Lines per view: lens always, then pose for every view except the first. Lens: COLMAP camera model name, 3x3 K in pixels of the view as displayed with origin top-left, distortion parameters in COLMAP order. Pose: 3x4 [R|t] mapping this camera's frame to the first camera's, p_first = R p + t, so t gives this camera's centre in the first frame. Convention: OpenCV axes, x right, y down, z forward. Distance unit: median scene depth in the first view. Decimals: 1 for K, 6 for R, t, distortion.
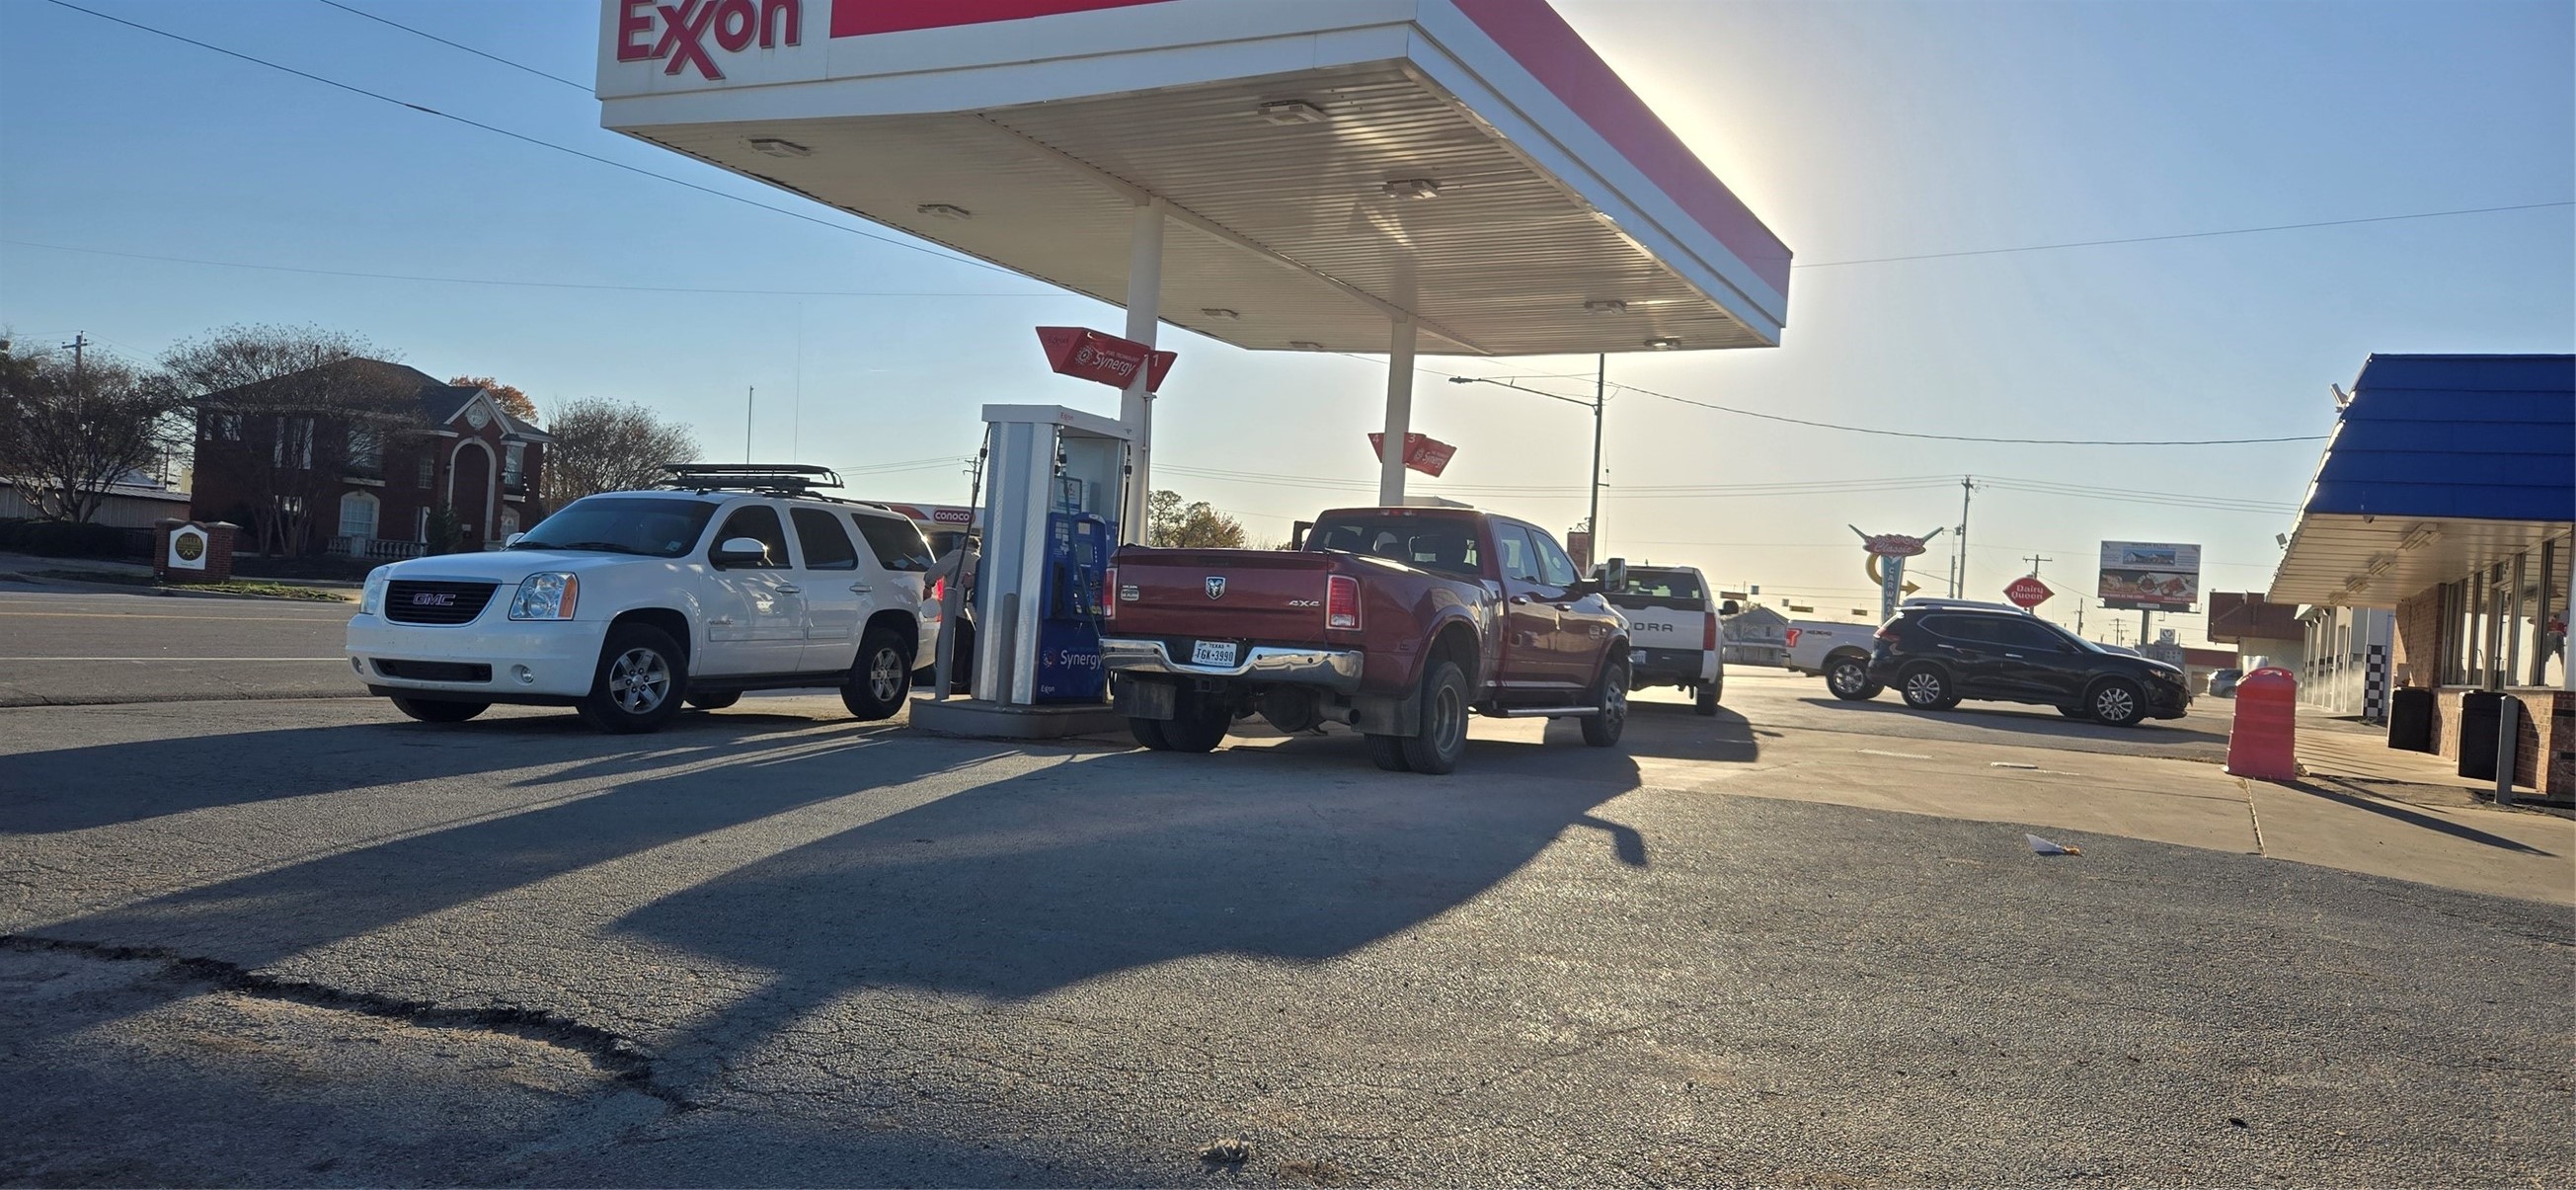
lens RADIAL K [[1791.7, 0, 1286.7], [0, 1791.7, 605.2], [0, 0, 1]] dist [0.002967, 0.000865]
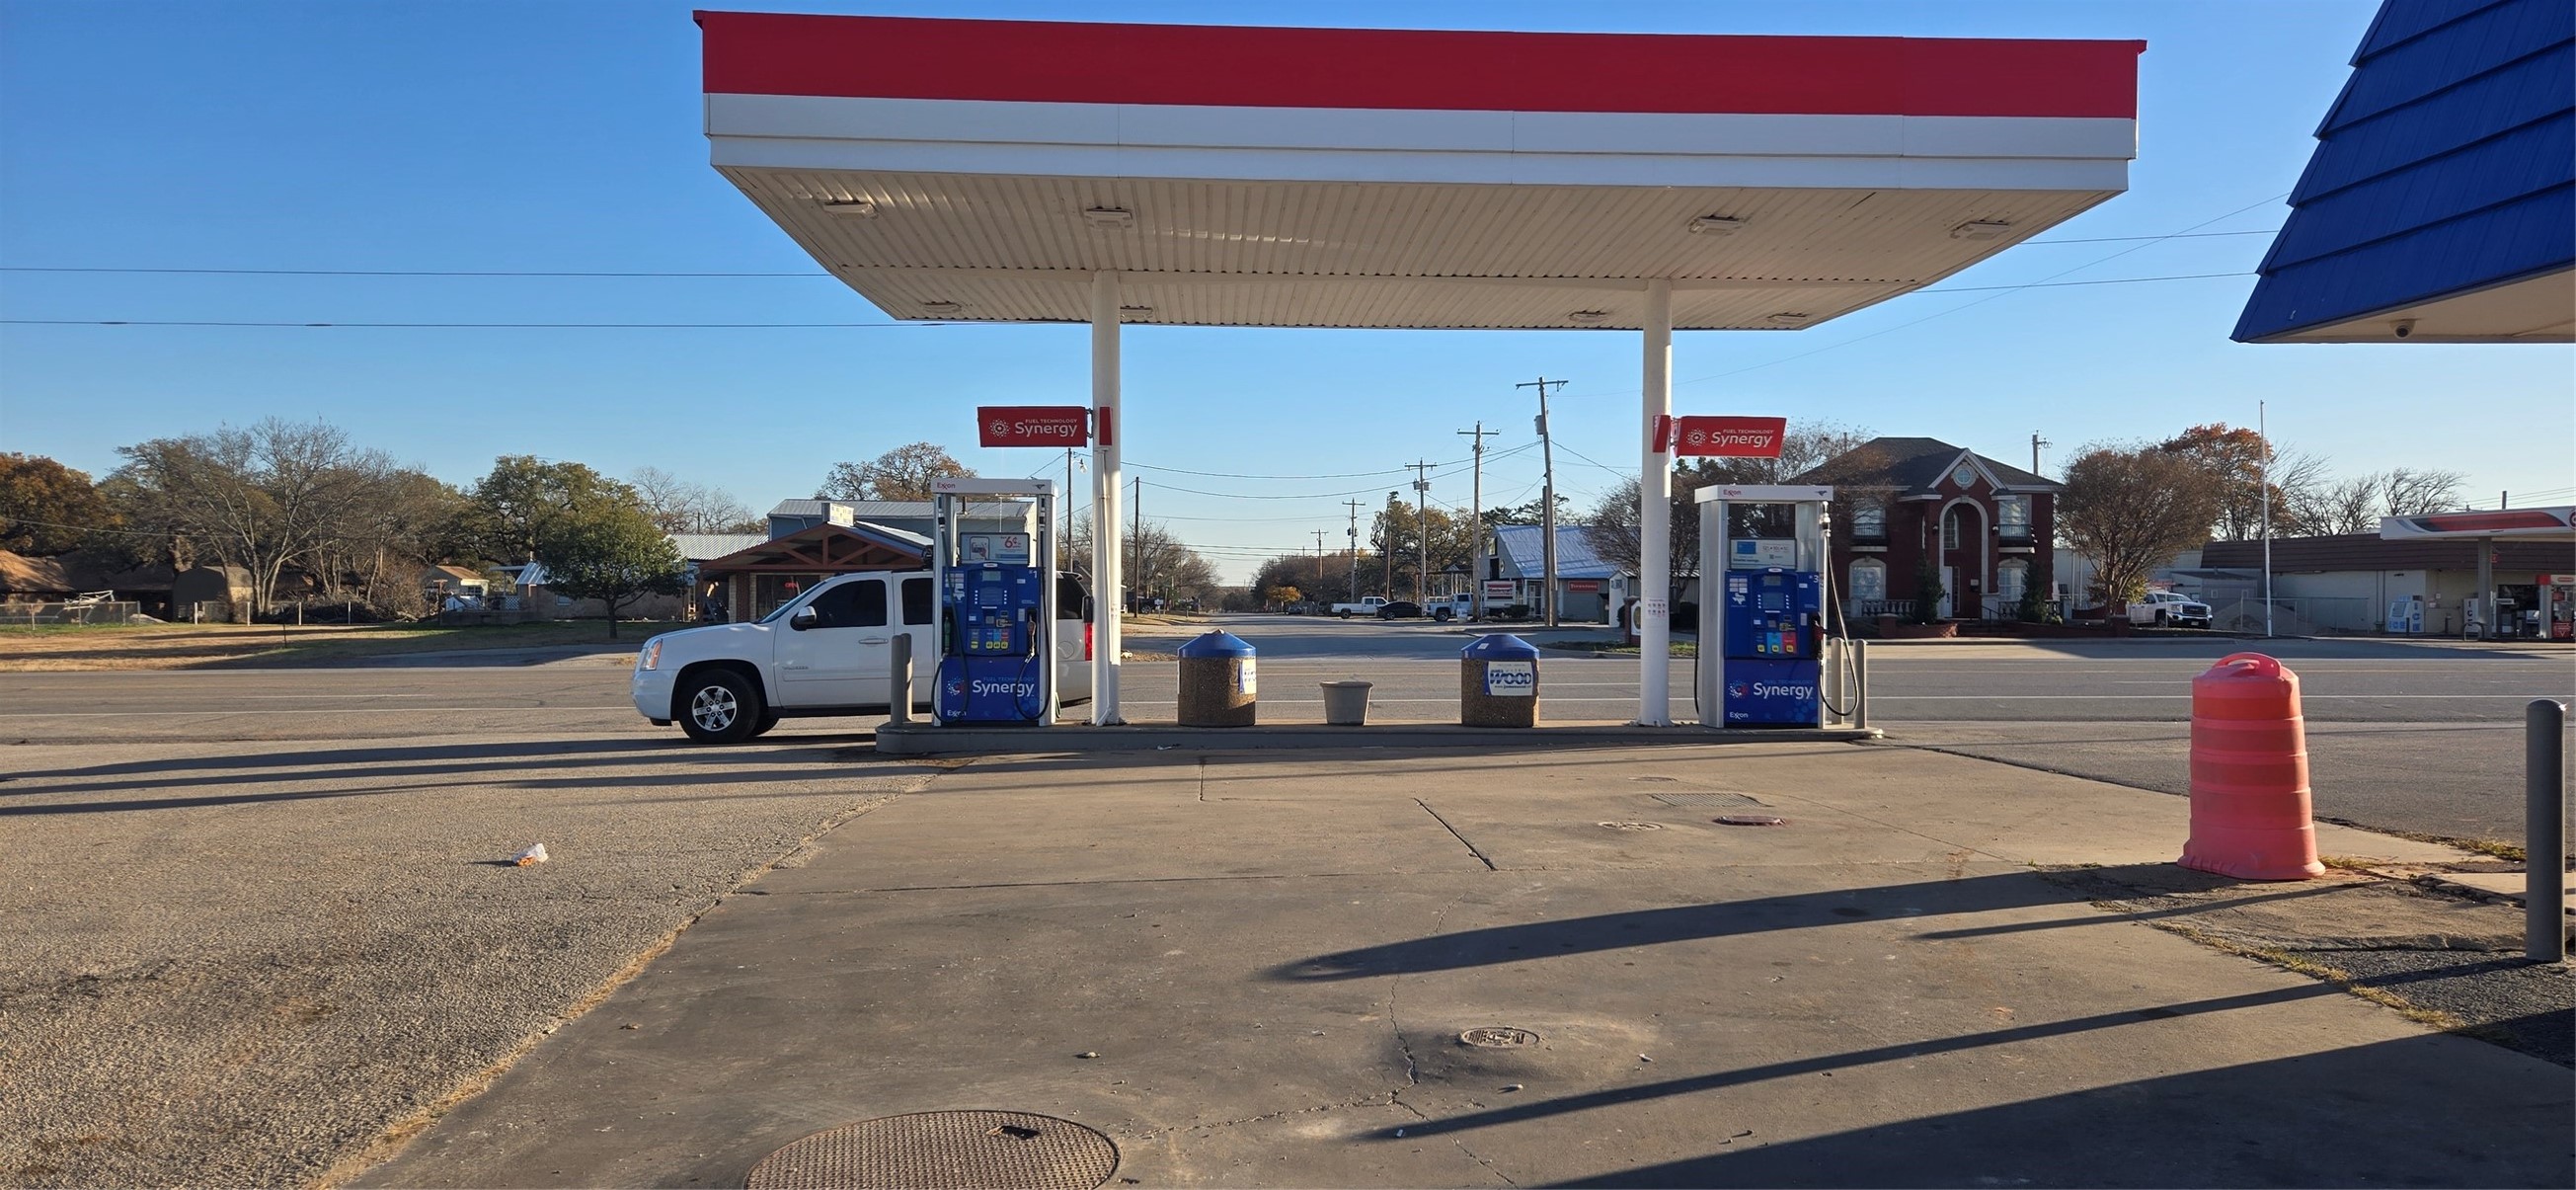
lens RADIAL K [[1732.3, 0, 1287.7], [0, 1732.3, 597.8], [0, 0, 1]] dist [0.082354, -0.071249]
pose [[0.505295, -0.065091, -0.860488, 0.662405], [0.033235, 0.997879, -0.055968, 0.028469], [0.862306, -0.000318, 0.506387, 0.412944]]
